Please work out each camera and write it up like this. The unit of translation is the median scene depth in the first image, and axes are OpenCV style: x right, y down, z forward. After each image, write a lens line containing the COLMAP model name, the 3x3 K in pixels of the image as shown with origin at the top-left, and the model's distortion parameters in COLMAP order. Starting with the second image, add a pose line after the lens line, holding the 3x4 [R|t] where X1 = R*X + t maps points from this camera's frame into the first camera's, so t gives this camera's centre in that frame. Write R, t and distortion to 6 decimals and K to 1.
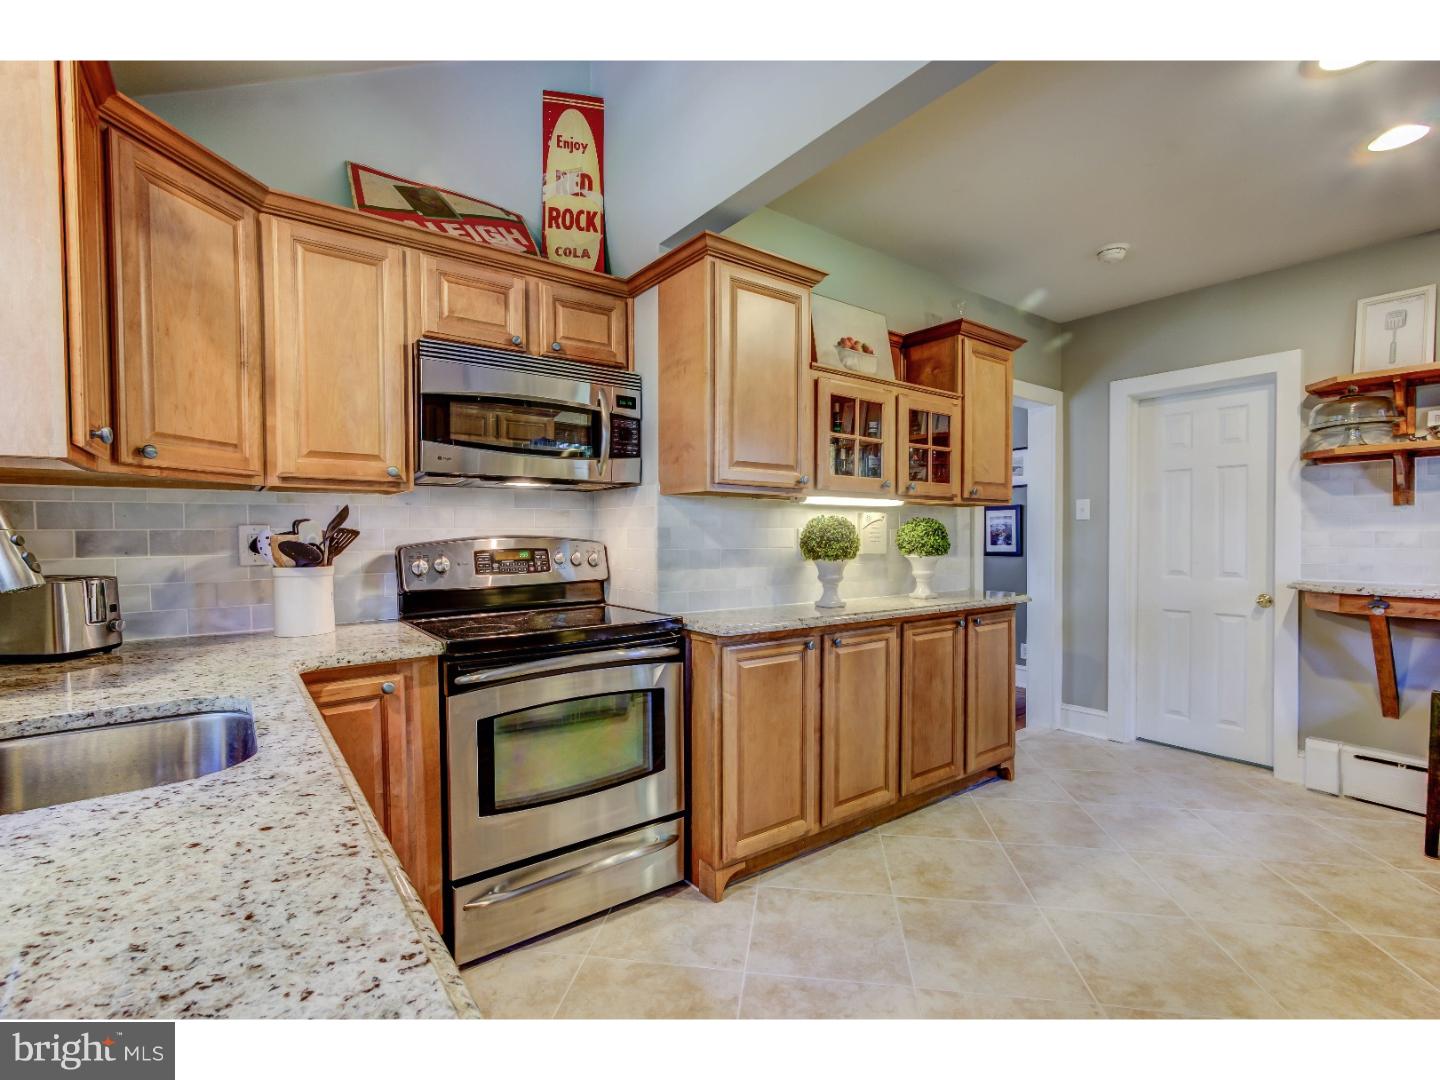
lens RADIAL K [[658.2, 0, 717.5], [0, 658.2, 547.6], [0, 0, 1]] dist [0.000431, 0.000582]
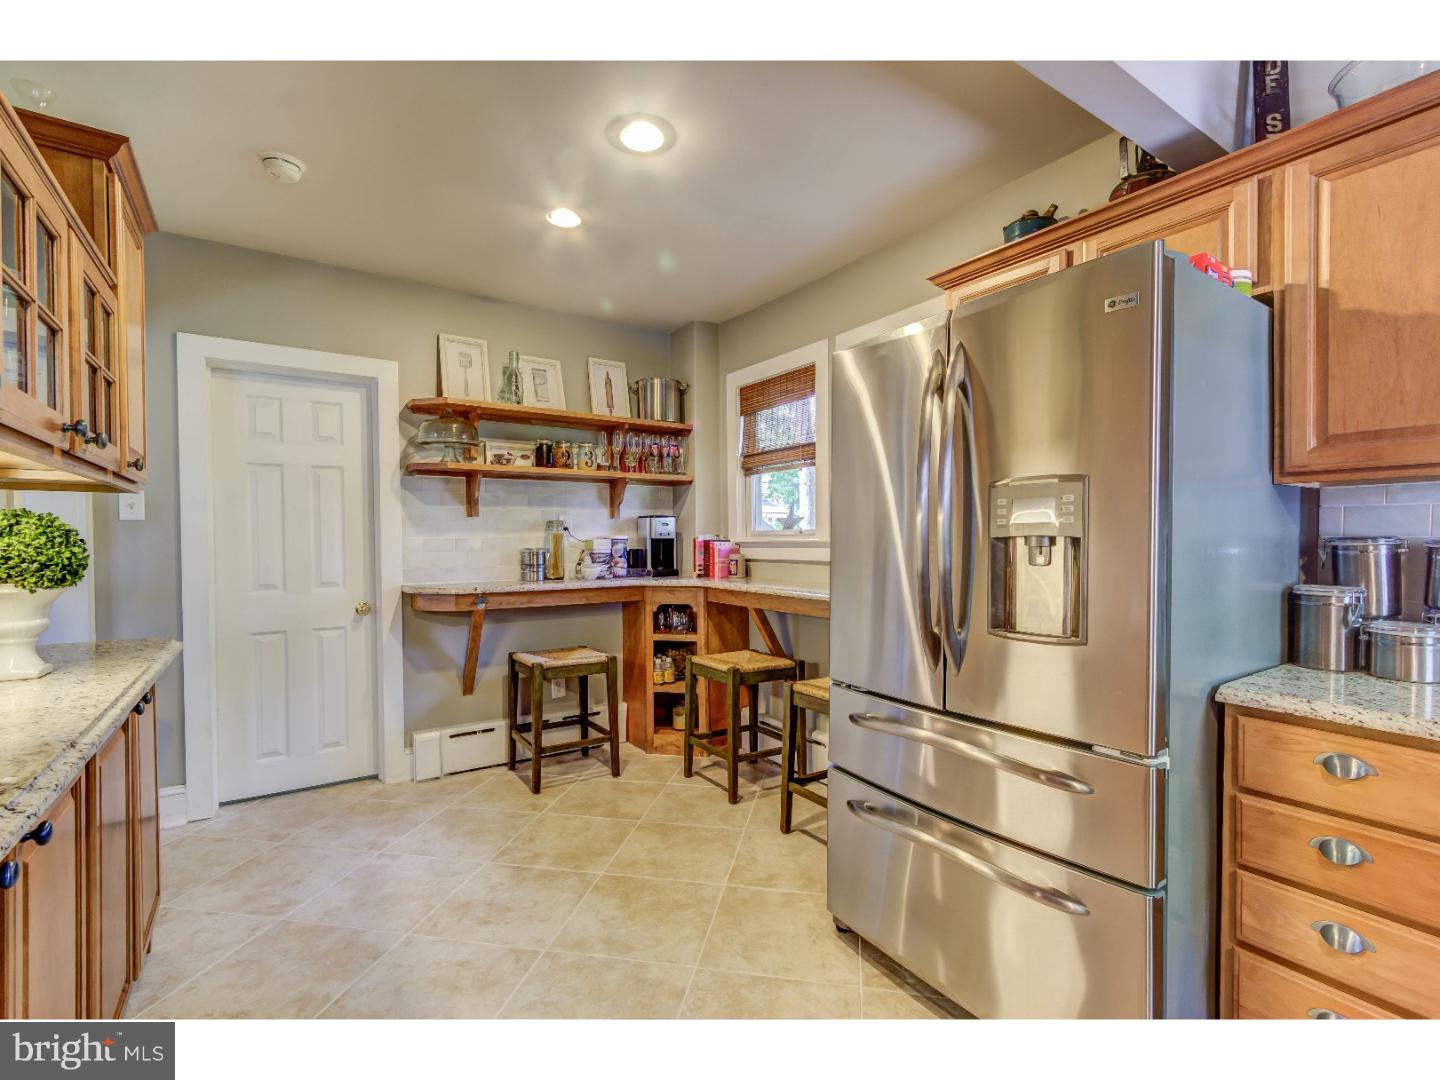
lens RADIAL K [[658.2, 0, 720.4], [0, 658.2, 547.9], [0, 0, 1]] dist [0.000431, 0.000582]
pose [[0.040764, -0.013849, 0.999073, -0.143533], [0.020491, 0.999705, 0.013022, -0.013256], [-0.998959, 0.019941, 0.041036, 0.498502]]
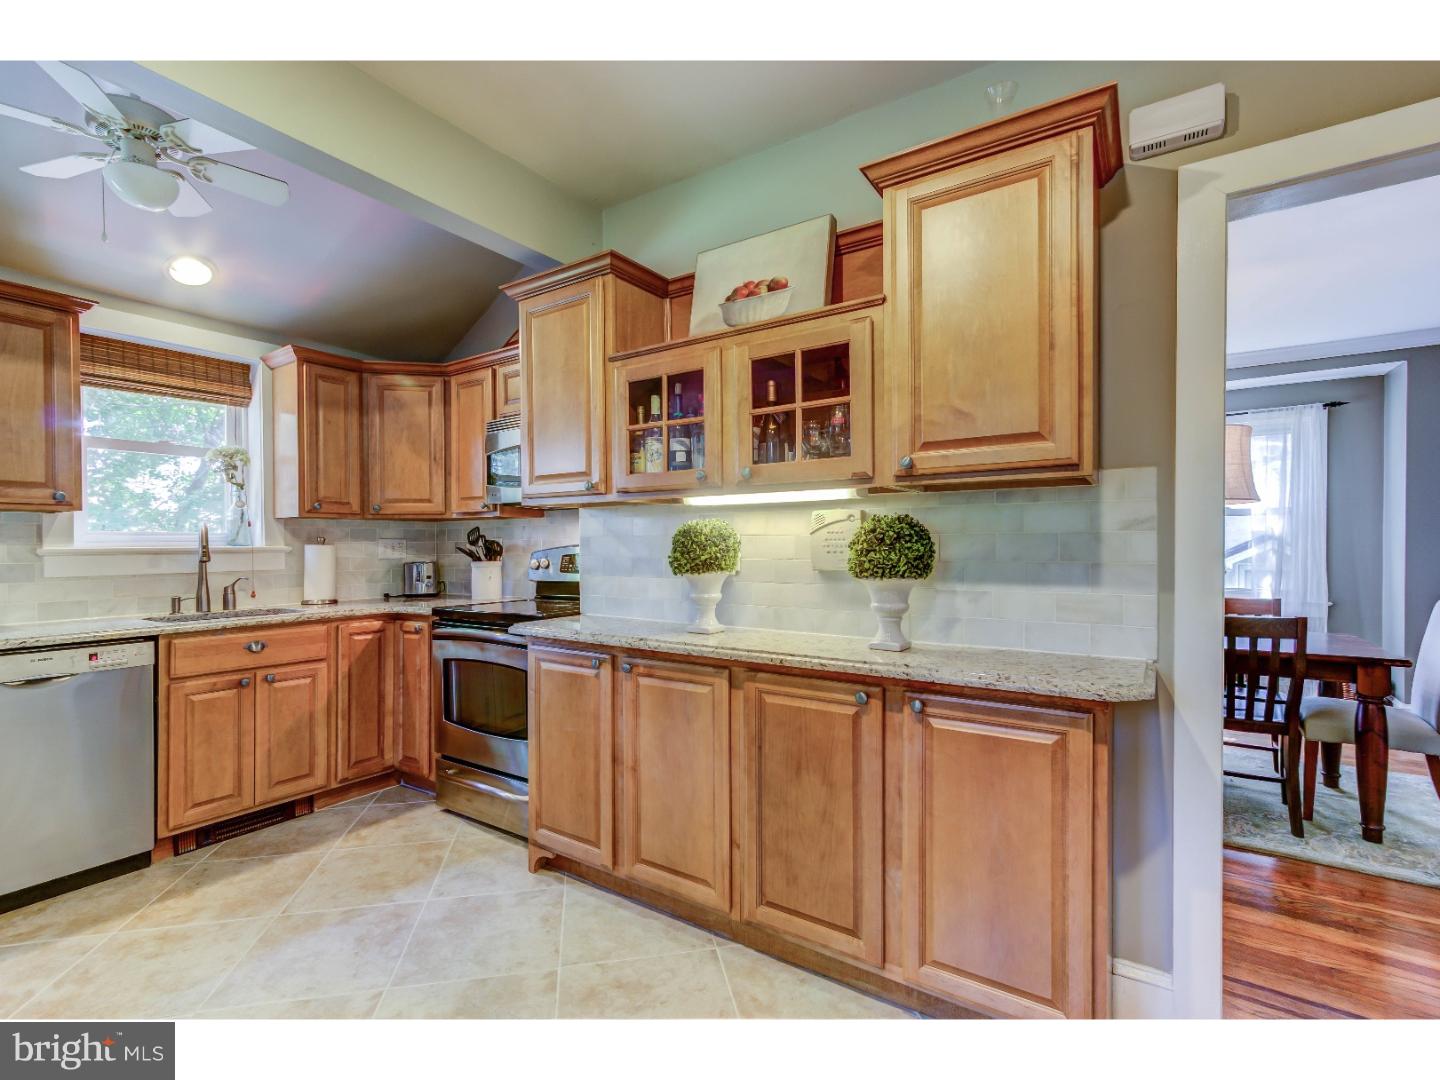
lens RADIAL K [[658.2, 0, 722.4], [0, 658.2, 546.0], [0, 0, 1]] dist [0.000431, 0.000582]
pose [[0.333734, 0.003976, -0.942659, 0.856611], [-0.014406, 0.999896, -0.000883, -0.013503], [0.942557, 0.013874, 0.333756, 0.683565]]
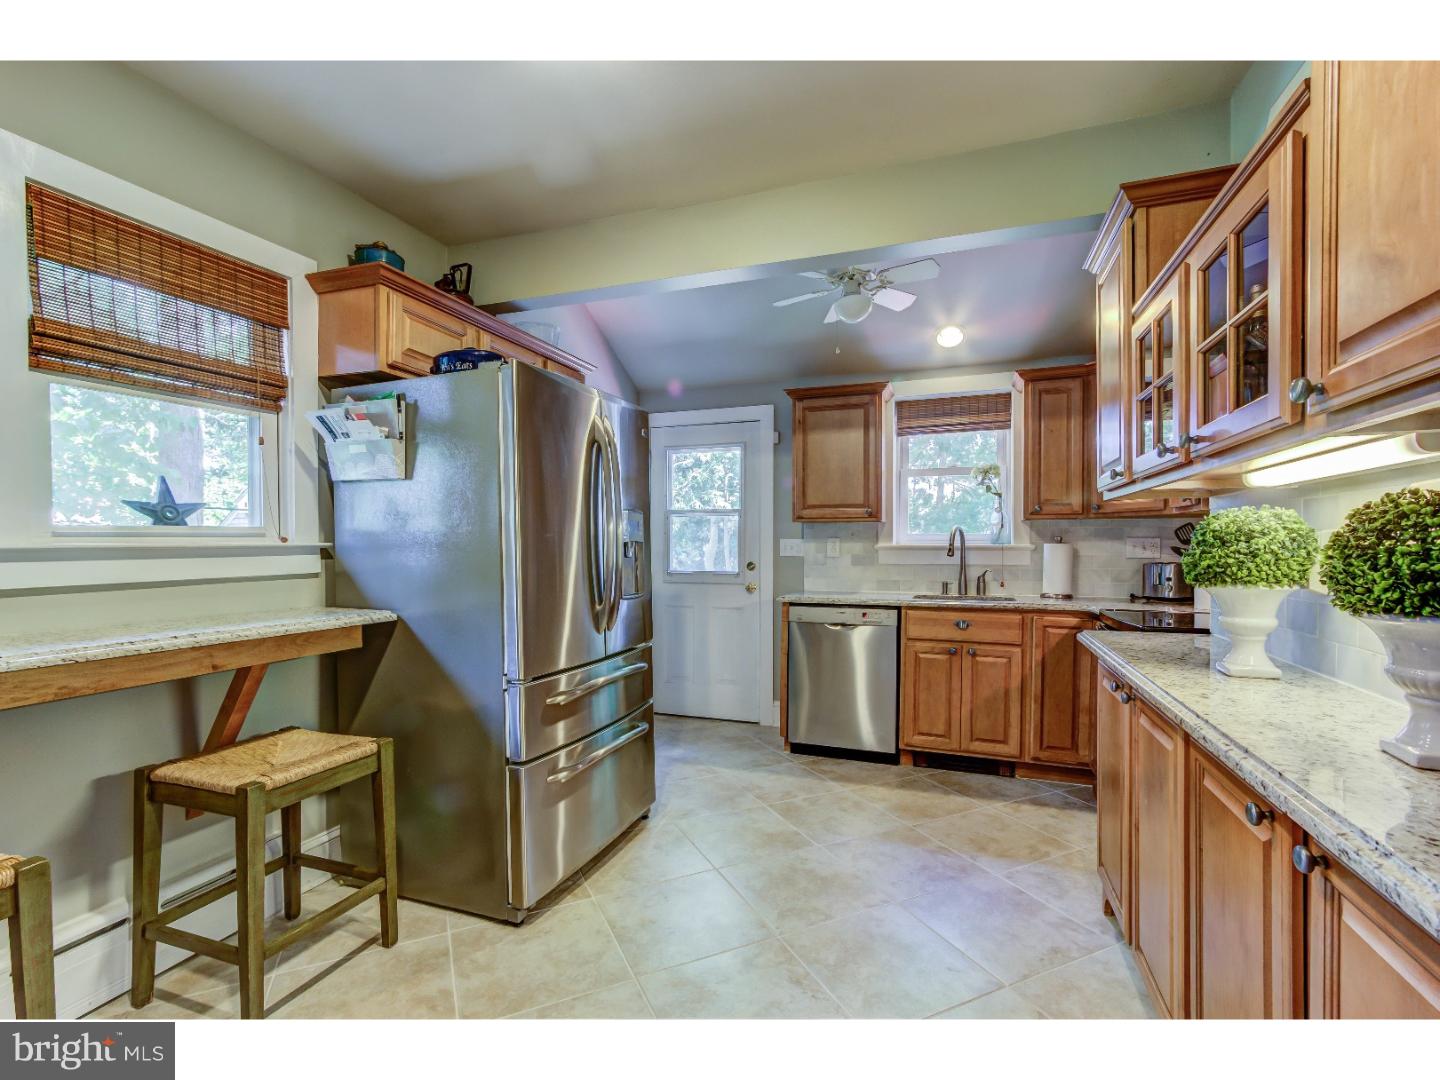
lens RADIAL K [[658.2, 0, 715.4], [0, 658.2, 546.3], [0, 0, 1]] dist [0.000431, 0.000582]
pose [[-0.839699, 0.003663, -0.543040, 0.761398], [-0.009004, 0.999746, 0.020667, -0.021302], [0.542977, 0.022244, -0.839453, 1.110473]]
